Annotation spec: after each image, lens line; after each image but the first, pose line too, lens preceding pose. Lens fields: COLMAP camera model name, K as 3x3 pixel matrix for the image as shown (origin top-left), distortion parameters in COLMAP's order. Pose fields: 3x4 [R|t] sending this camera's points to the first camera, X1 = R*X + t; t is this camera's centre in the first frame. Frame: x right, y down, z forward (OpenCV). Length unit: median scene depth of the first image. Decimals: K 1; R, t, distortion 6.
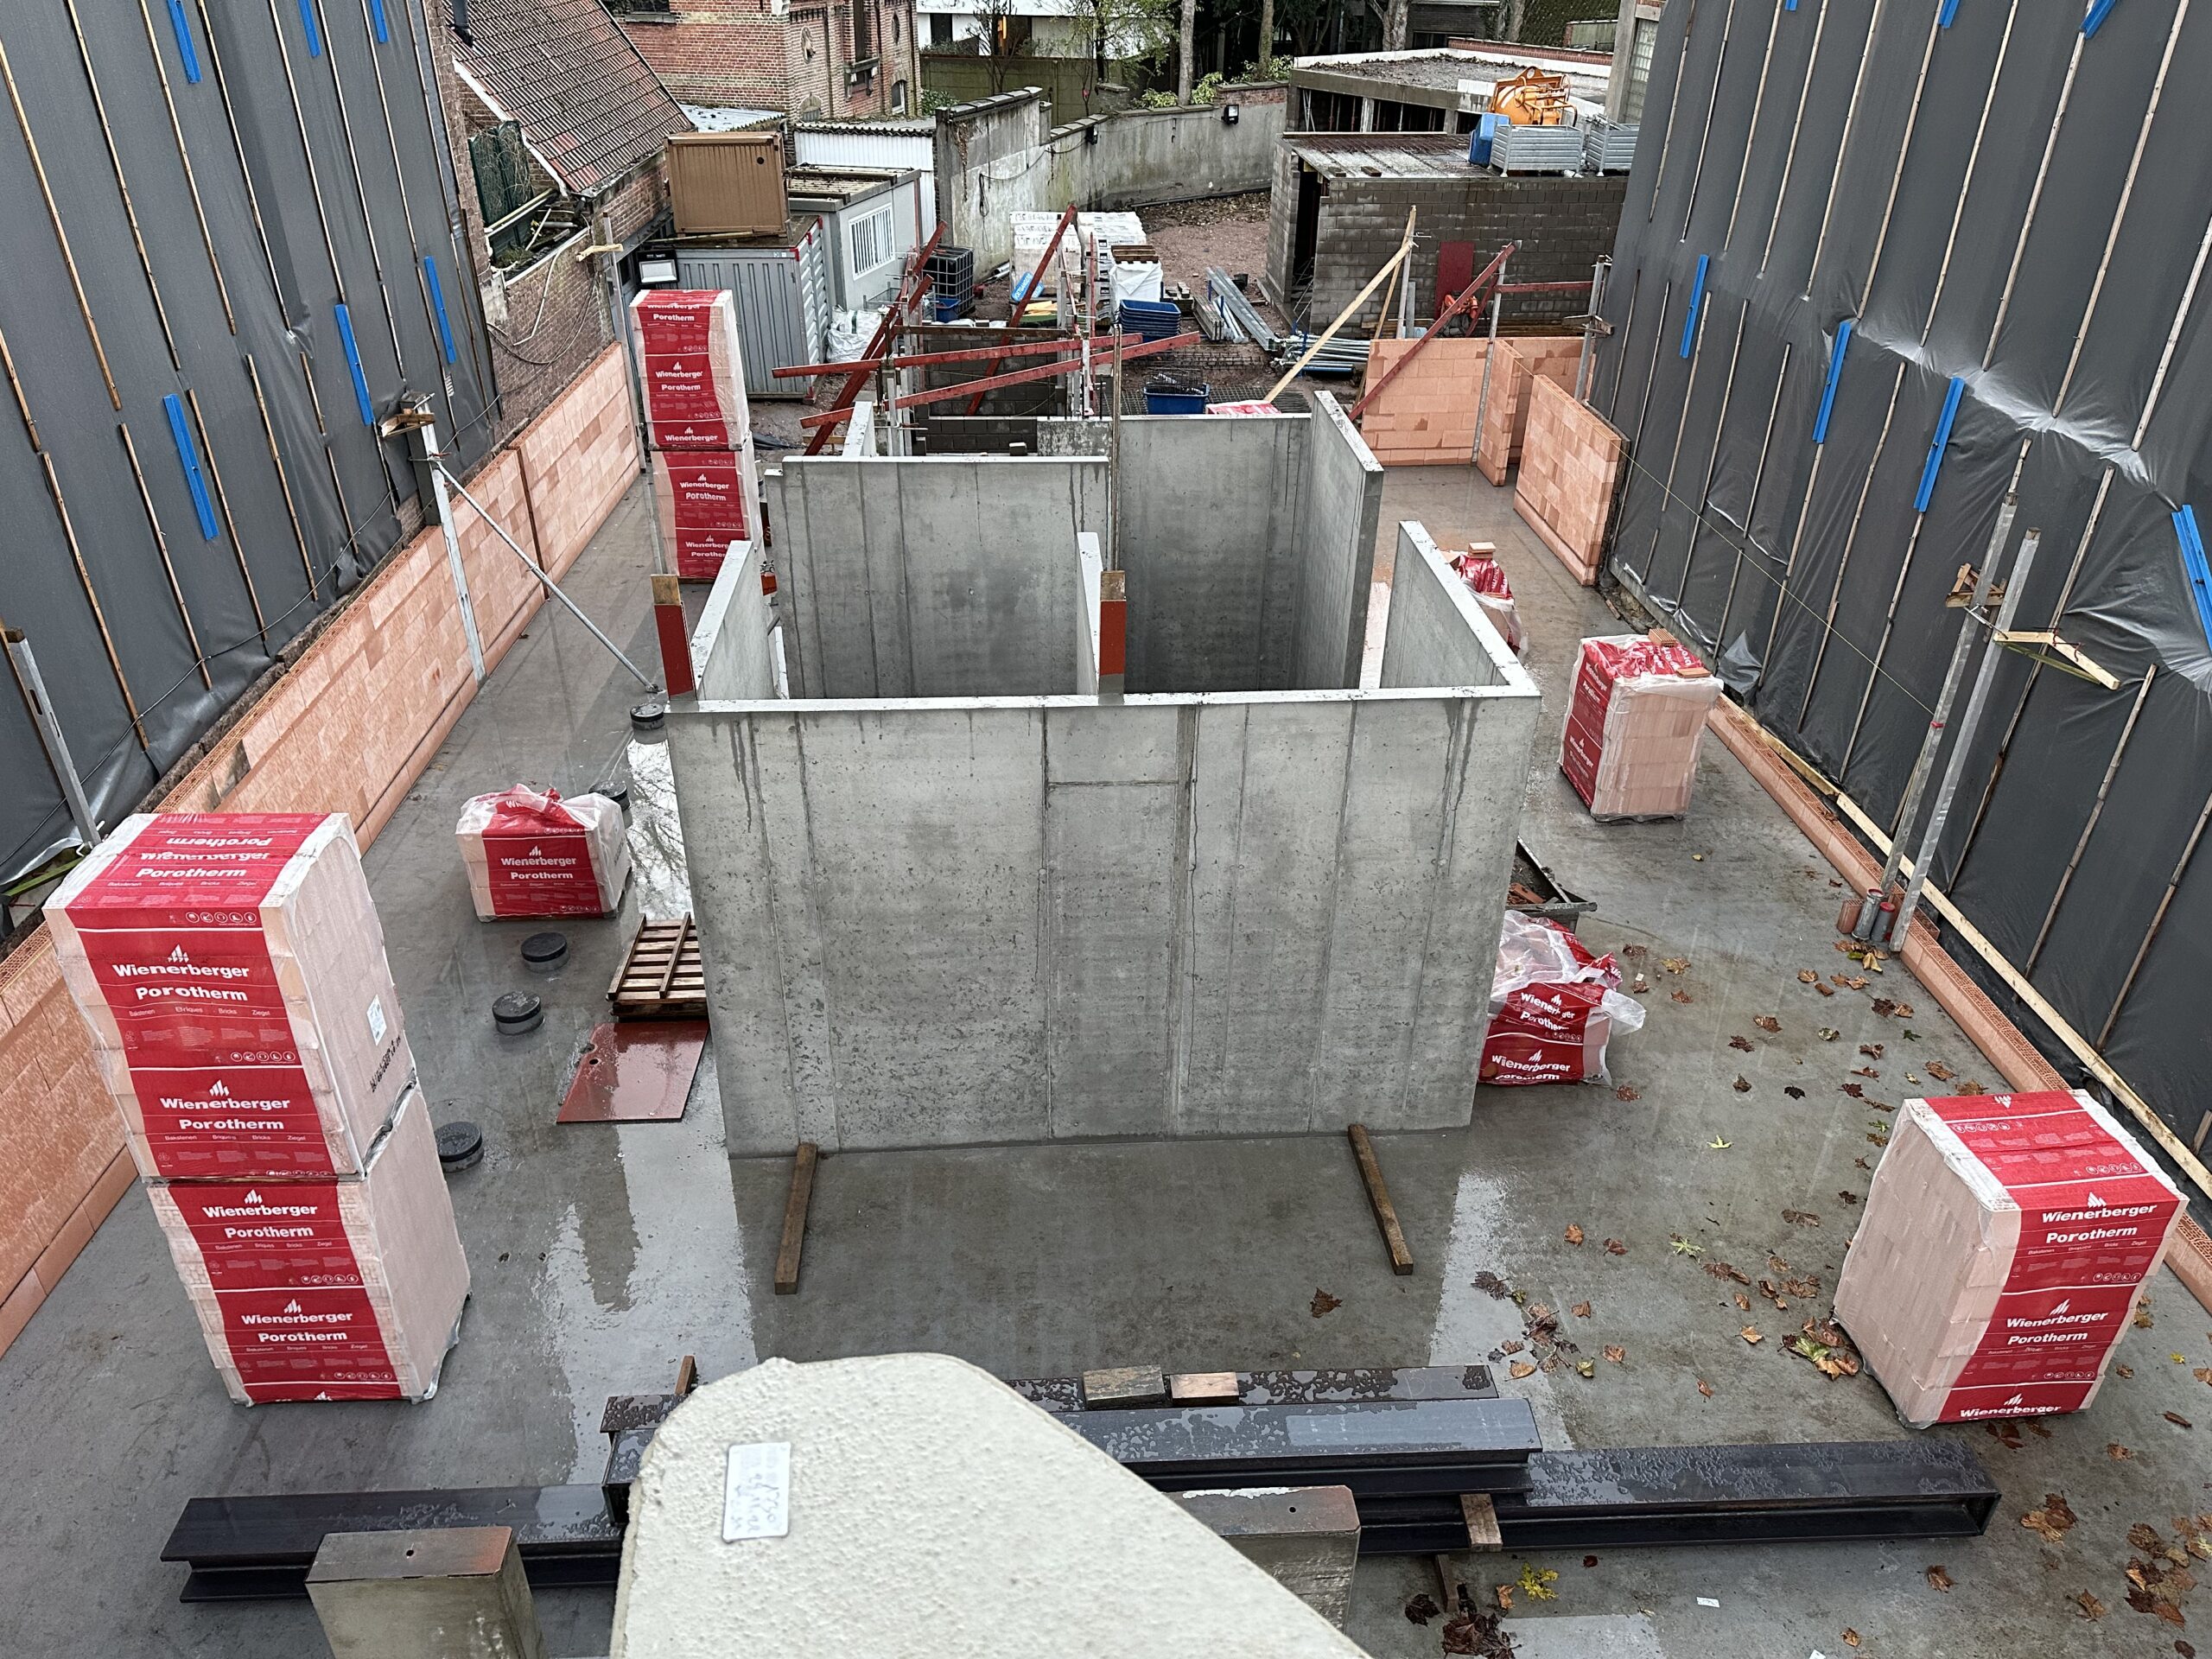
lens RADIAL K [[1523.5, 0, 1105.2], [0, 1523.5, 830.0], [0, 0, 1]] dist [0.008212, -0.012162]
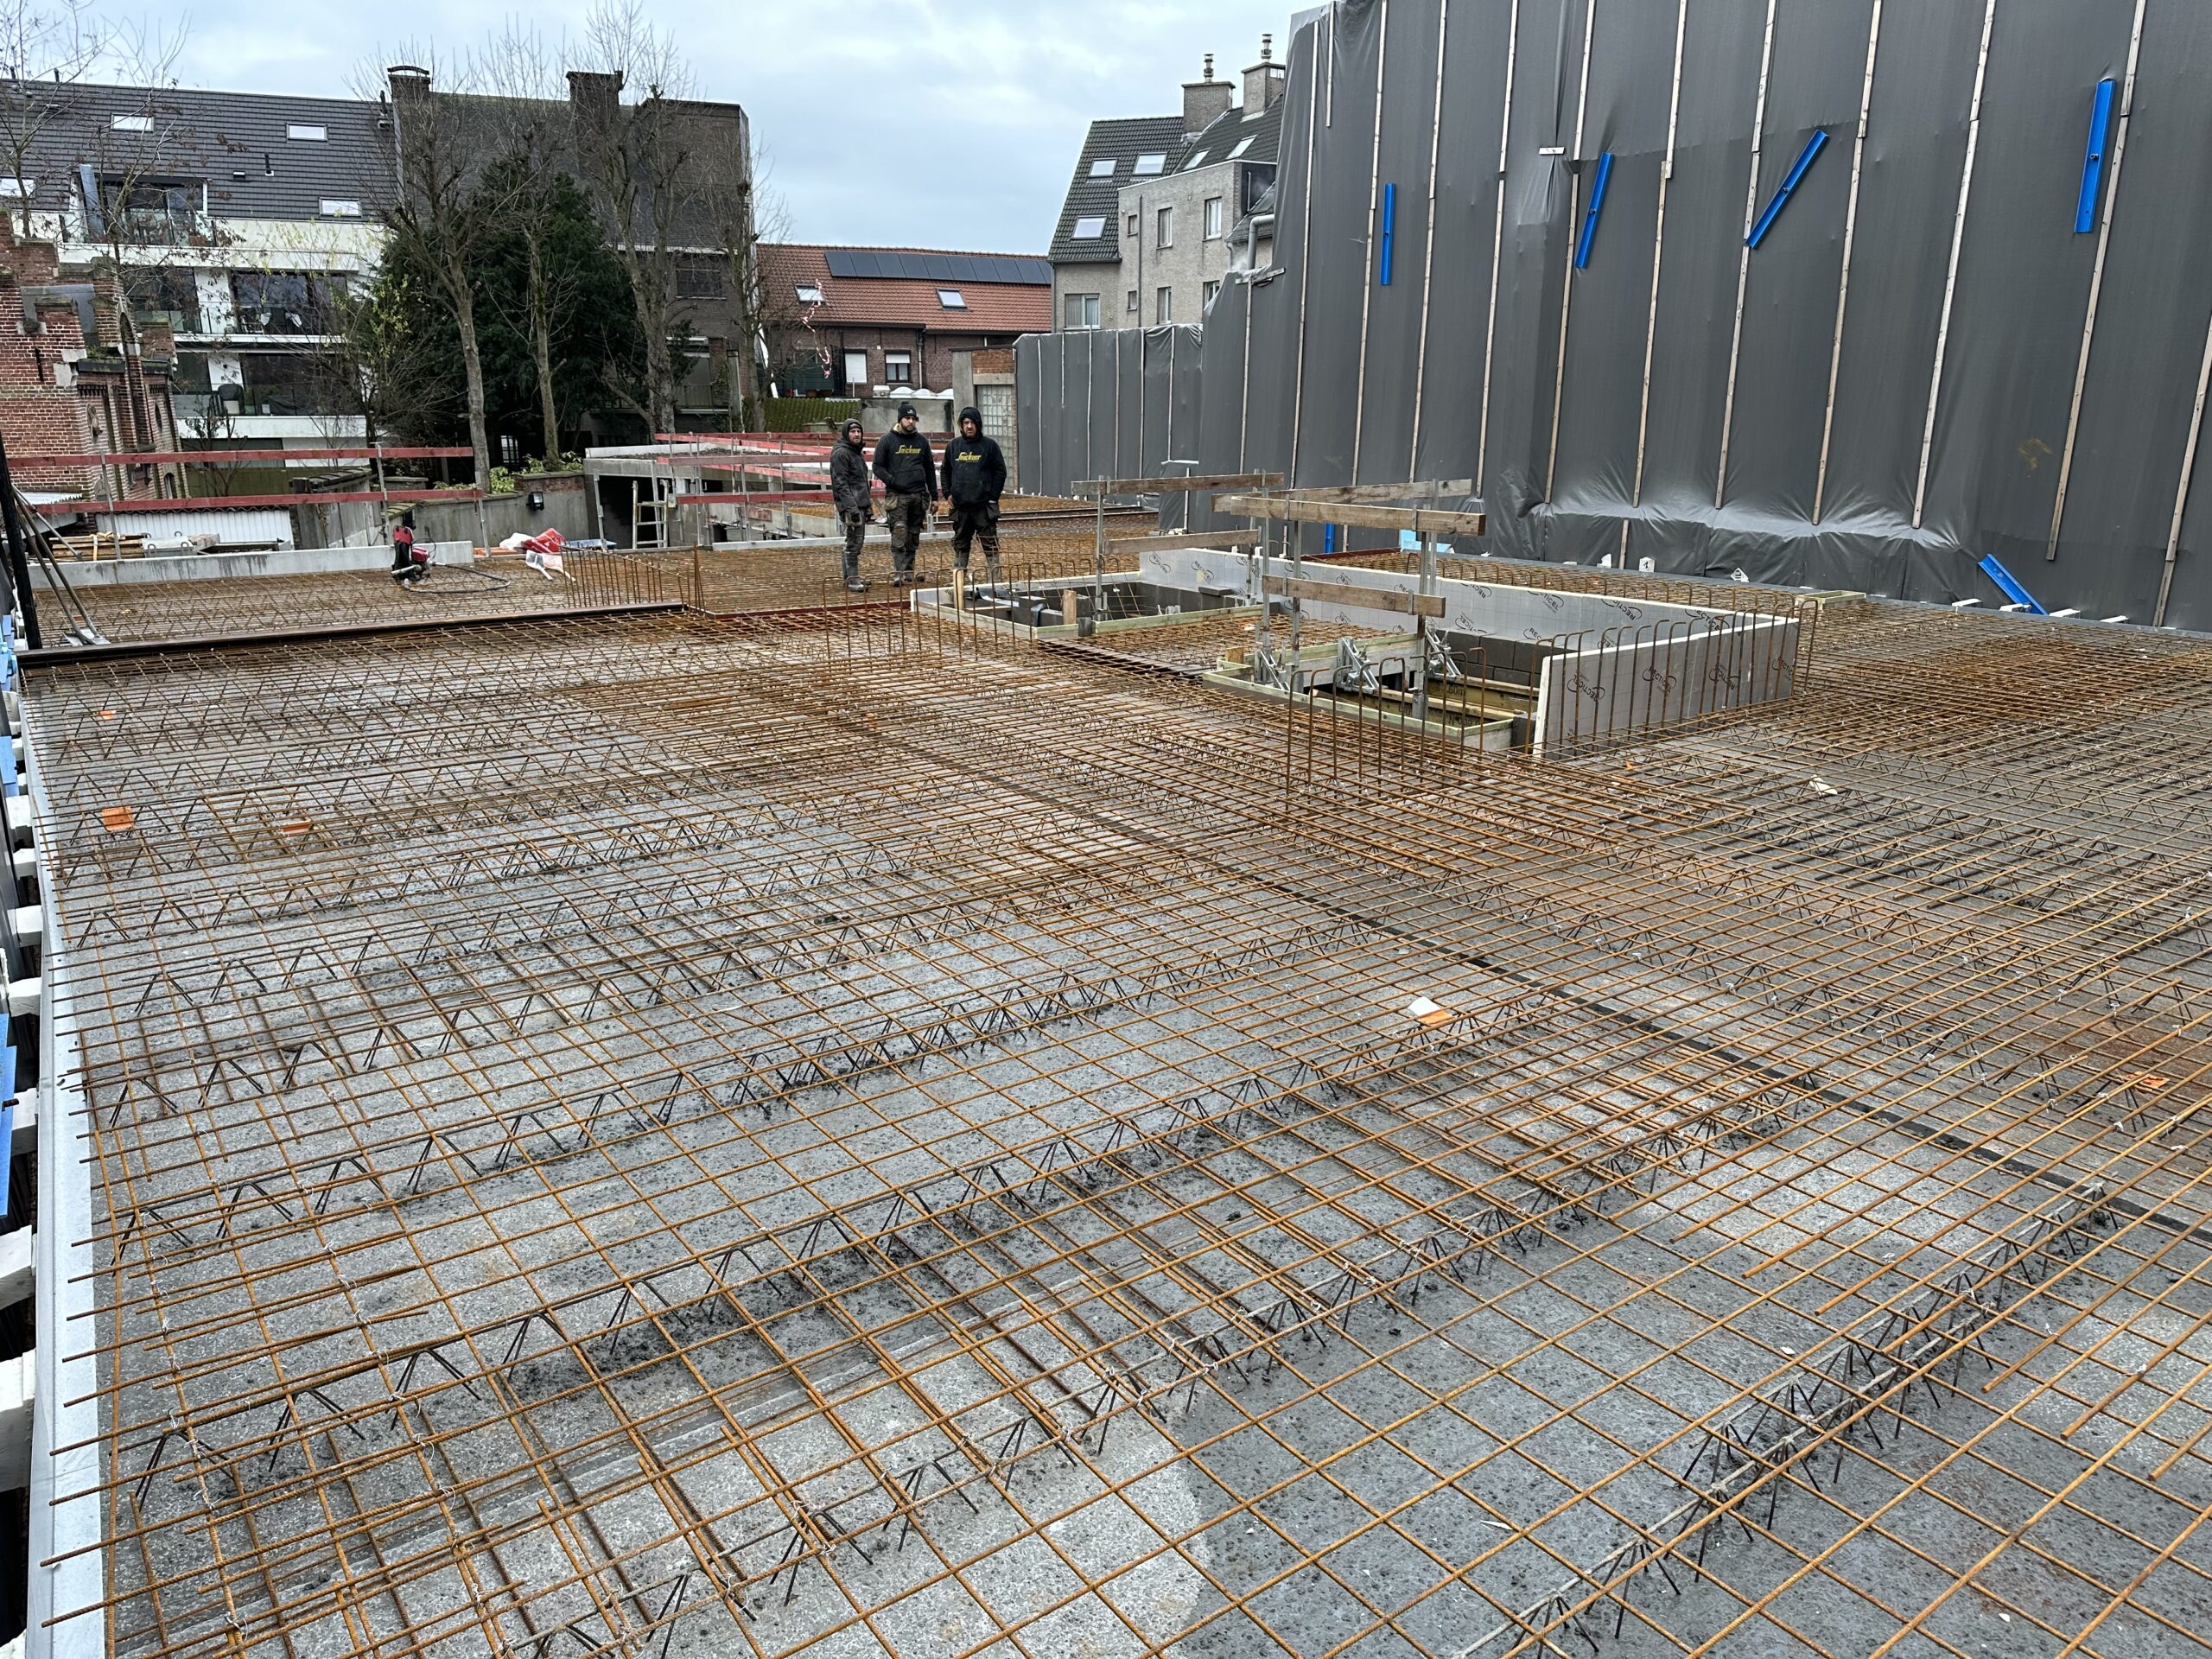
lens RADIAL K [[1523.5, 0, 1099.1], [0, 1523.5, 827.0], [0, 0, 1]] dist [0.008212, -0.012162]
pose [[0.850161, -0.153668, 0.503600, -0.186998], [0.277570, 0.943565, -0.180666, 0.008298], [-0.447417, 0.293379, 0.844836, 0.098350]]
